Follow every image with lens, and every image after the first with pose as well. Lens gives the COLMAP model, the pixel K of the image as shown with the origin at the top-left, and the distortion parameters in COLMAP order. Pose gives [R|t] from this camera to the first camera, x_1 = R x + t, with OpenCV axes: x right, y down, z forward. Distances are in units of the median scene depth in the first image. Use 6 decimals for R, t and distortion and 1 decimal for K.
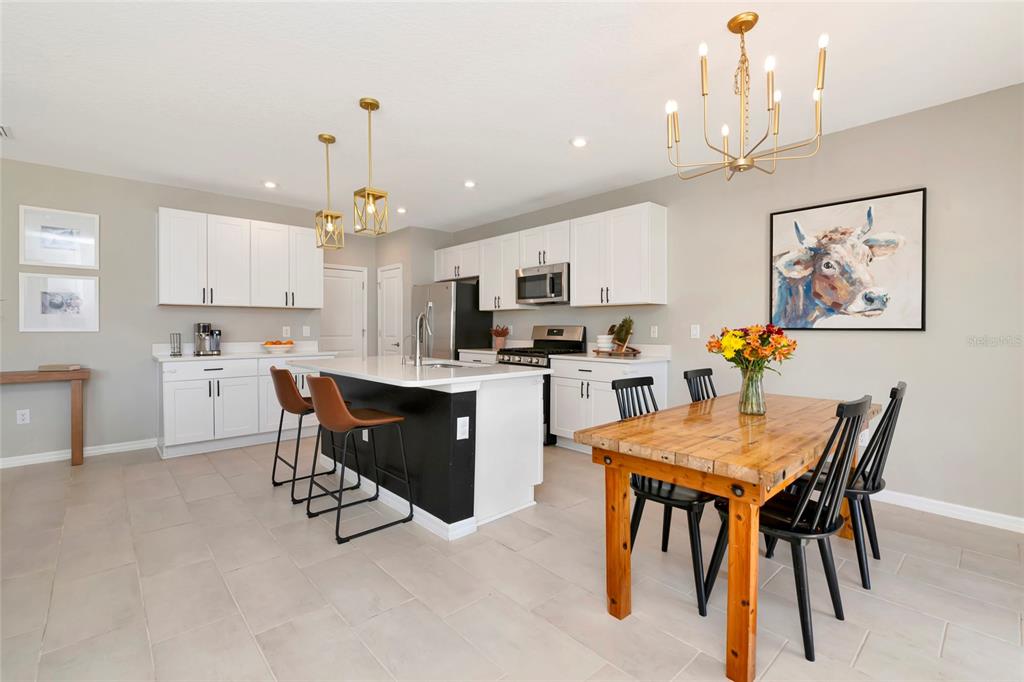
lens RADIAL K [[456.8, 0, 513.3], [0, 456.8, 331.0], [0, 0, 1]] dist [0.001222, -0.000114]
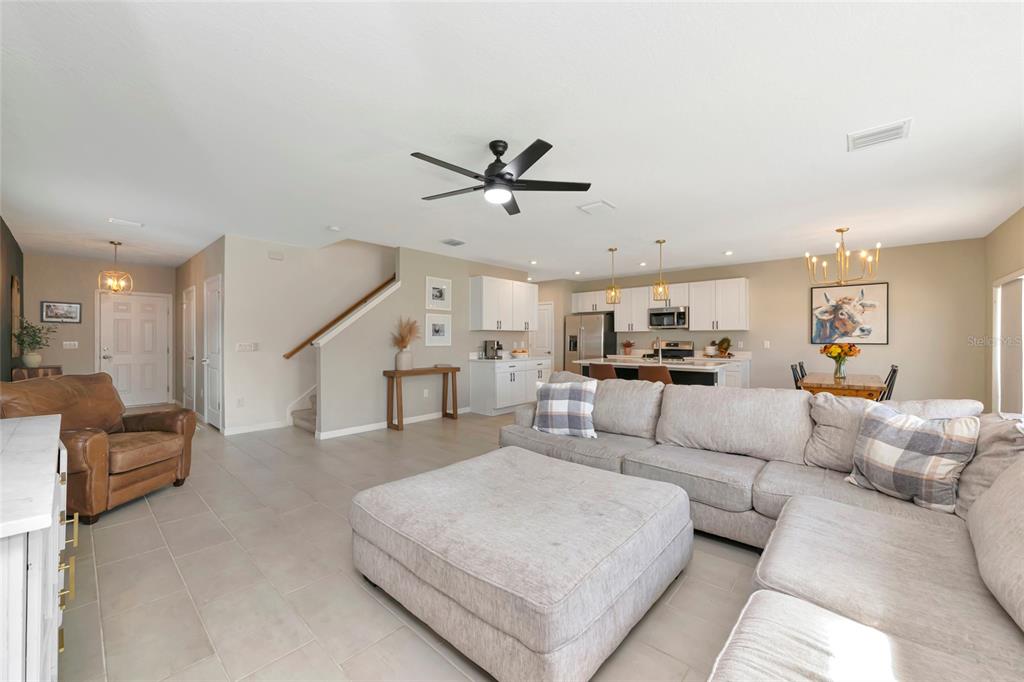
lens RADIAL K [[391.0, 0, 512.6], [0, 391.0, 339.4], [0, 0, 1]] dist [-0.001927, -0.000150]
pose [[0.994955, -0.002085, 0.100304, -1.009928], [0.002575, 0.999985, -0.004752, -0.018972], [-0.100293, 0.004986, 0.994945, -0.655351]]
